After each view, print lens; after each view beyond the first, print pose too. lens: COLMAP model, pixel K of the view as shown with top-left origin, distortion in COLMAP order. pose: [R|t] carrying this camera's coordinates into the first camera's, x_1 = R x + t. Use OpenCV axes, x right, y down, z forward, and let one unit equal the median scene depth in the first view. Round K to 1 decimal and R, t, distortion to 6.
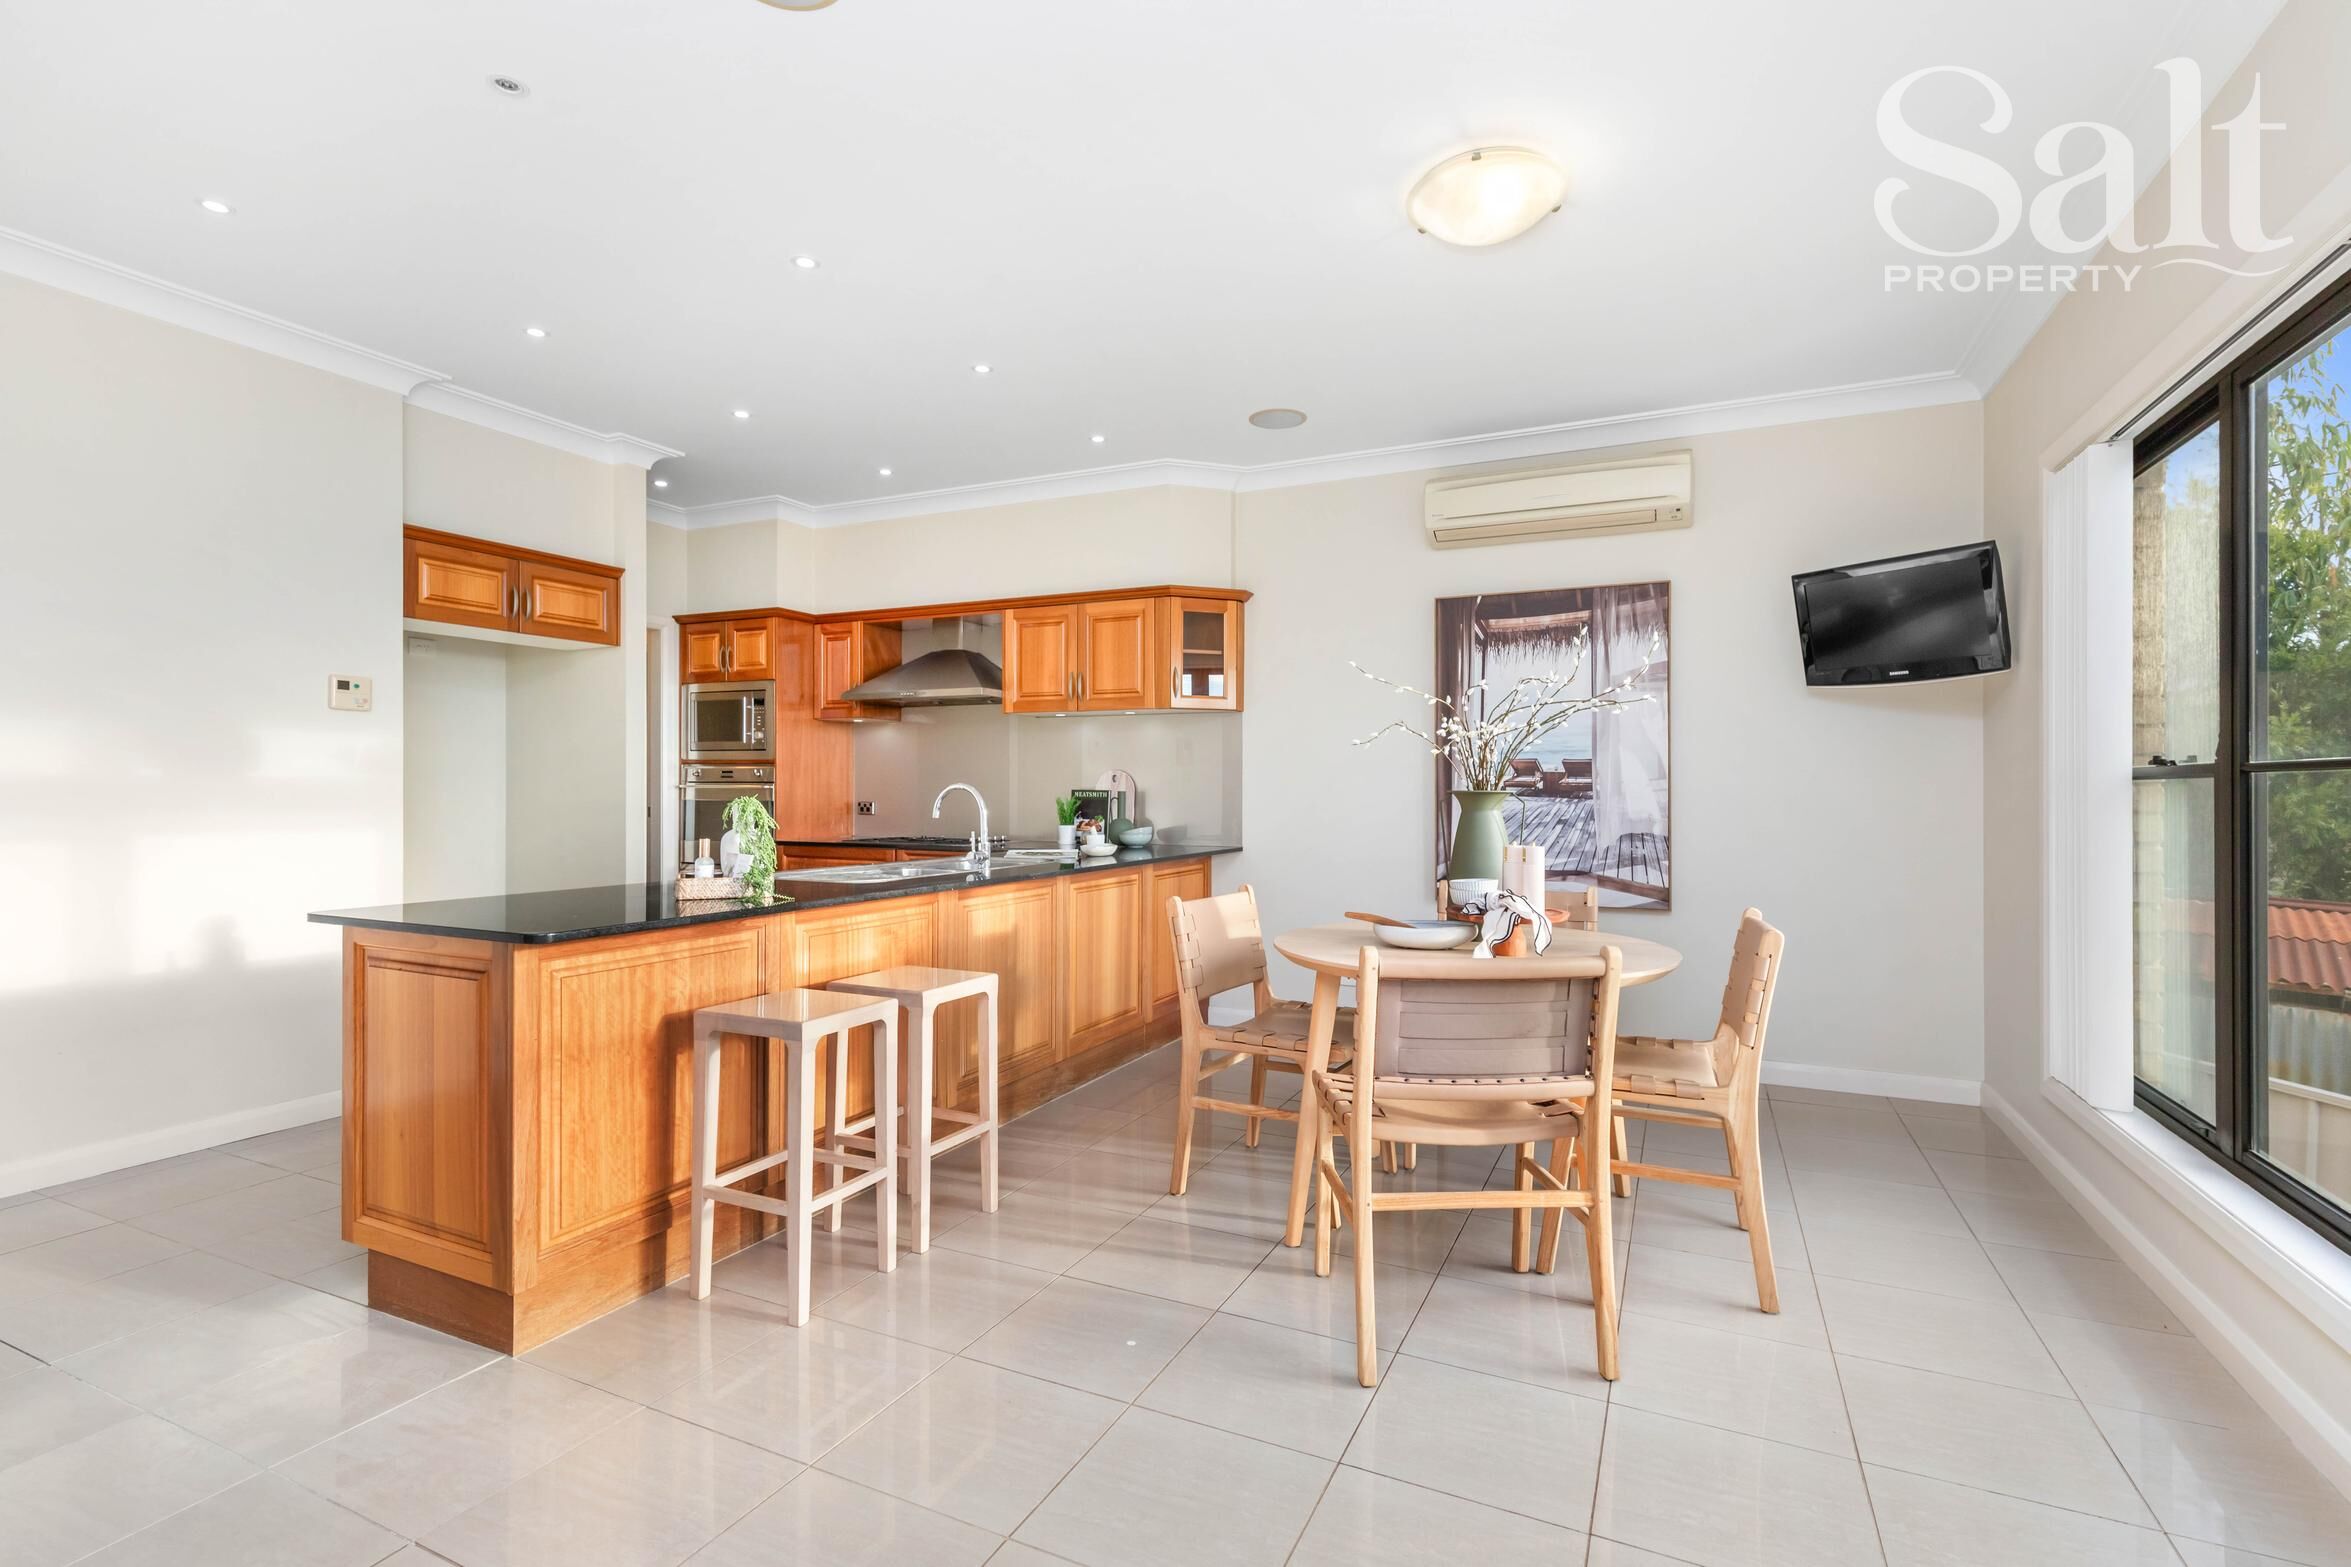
lens RADIAL K [[1059.7, 0, 1188.5], [0, 1059.7, 793.6], [0, 0, 1]] dist [0.015013, -0.000193]
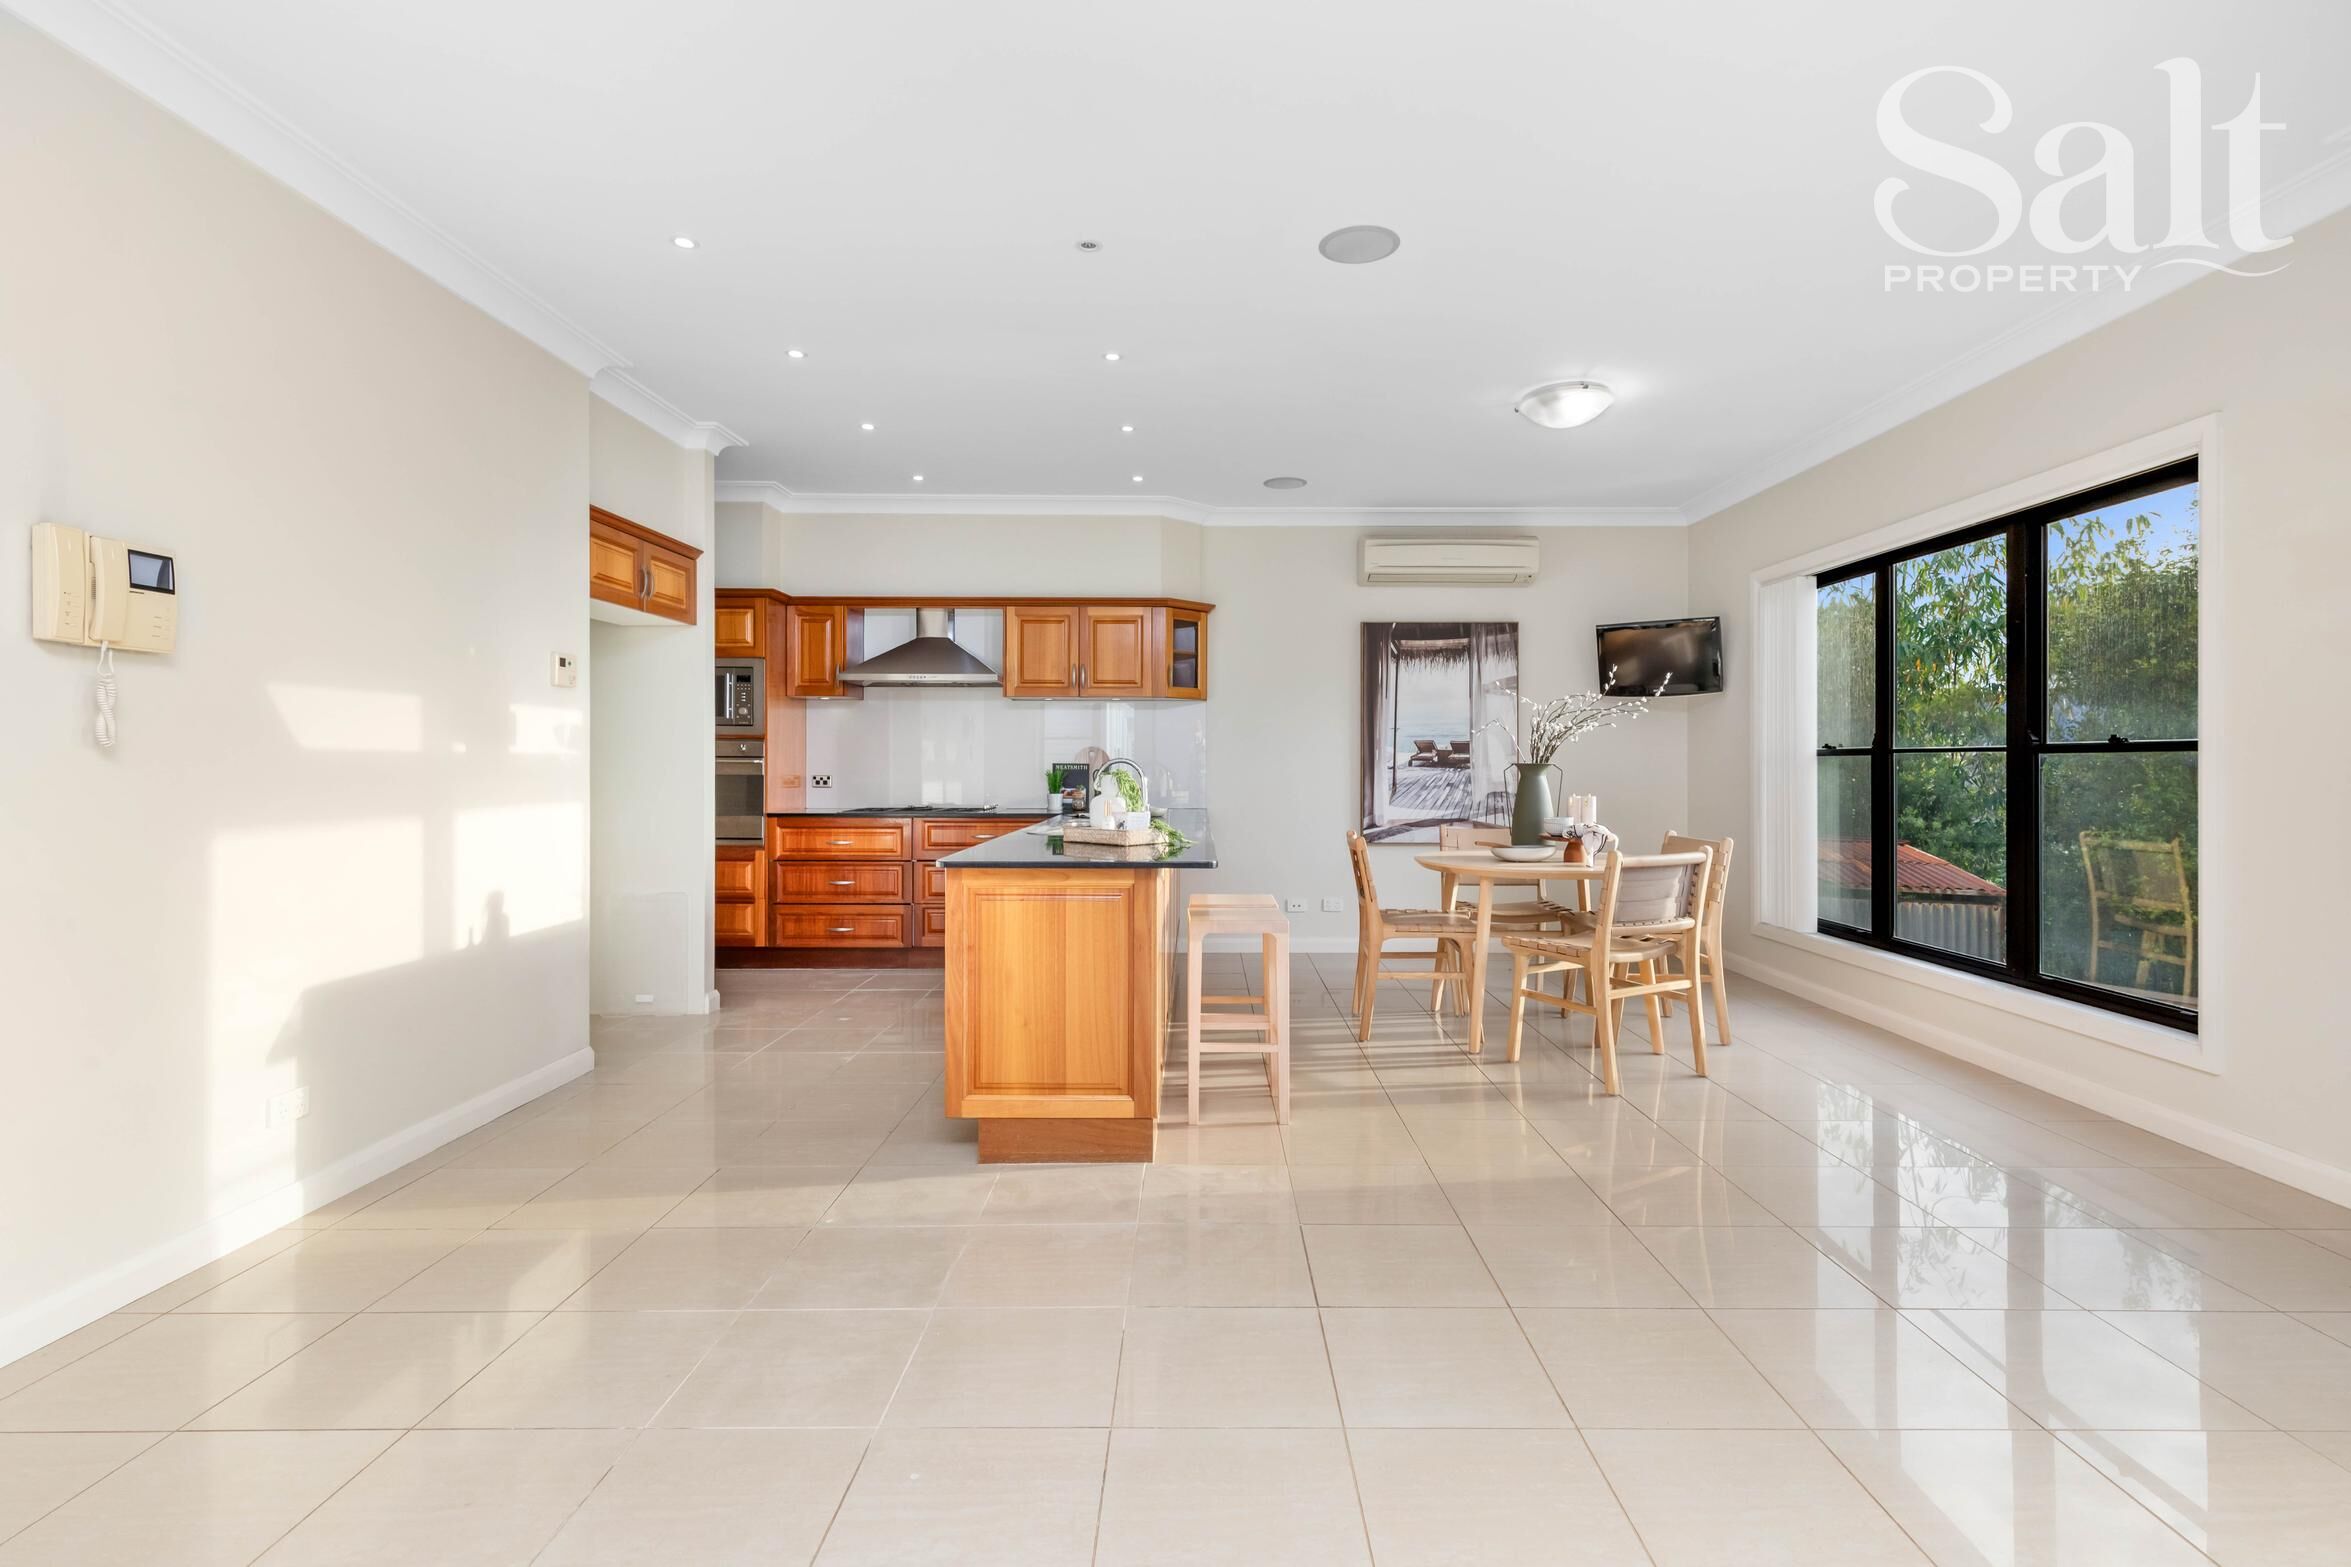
lens RADIAL K [[1050.1, 0, 1184.7], [0, 1050.1, 774.8], [0, 0, 1]] dist [0.004844, 0.000050]
pose [[0.909147, -0.006729, 0.416420, -0.569942], [0.003623, 0.999959, 0.008249, 0.000245], [-0.416459, -0.005991, 0.909135, -0.140705]]
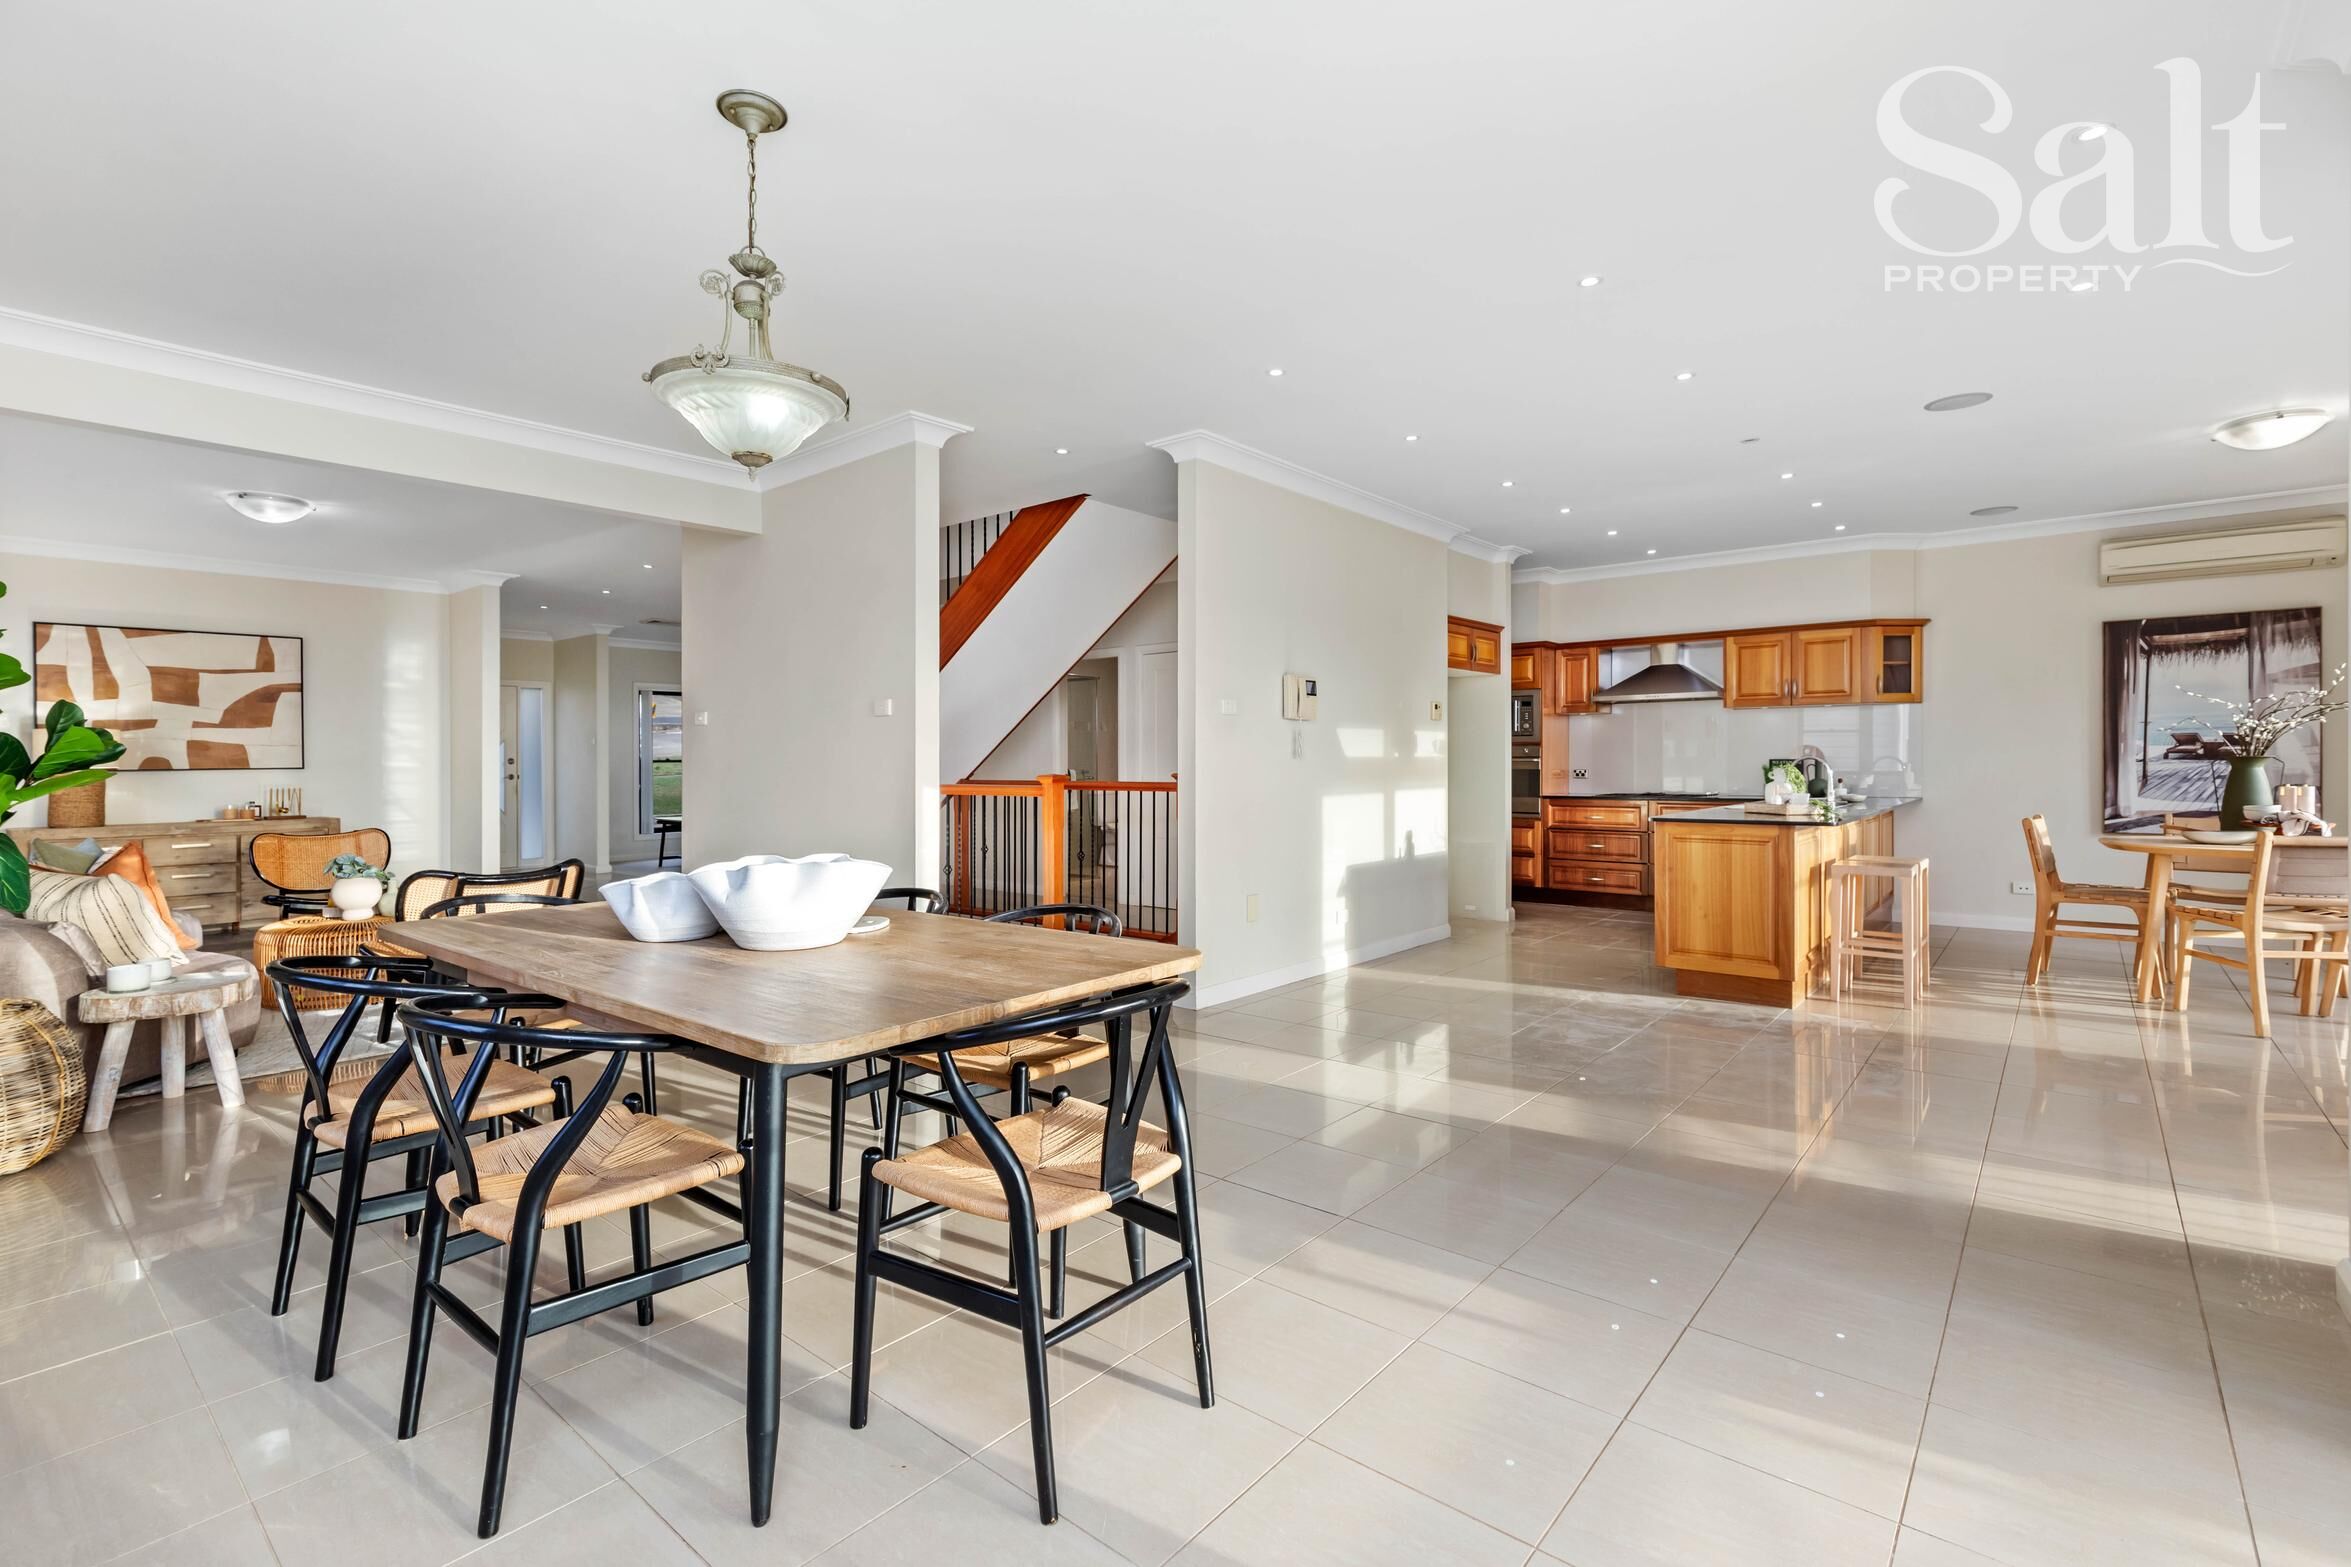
lens RADIAL K [[1050.1, 0, 1184.7], [0, 1050.1, 774.8], [0, 0, 1]] dist [0.004844, 0.000050]
pose [[0.966539, -0.008439, -0.256382, -0.635829], [0.010733, 0.999914, 0.007552, -0.002034], [0.256296, -0.010051, 0.966546, -0.731885]]
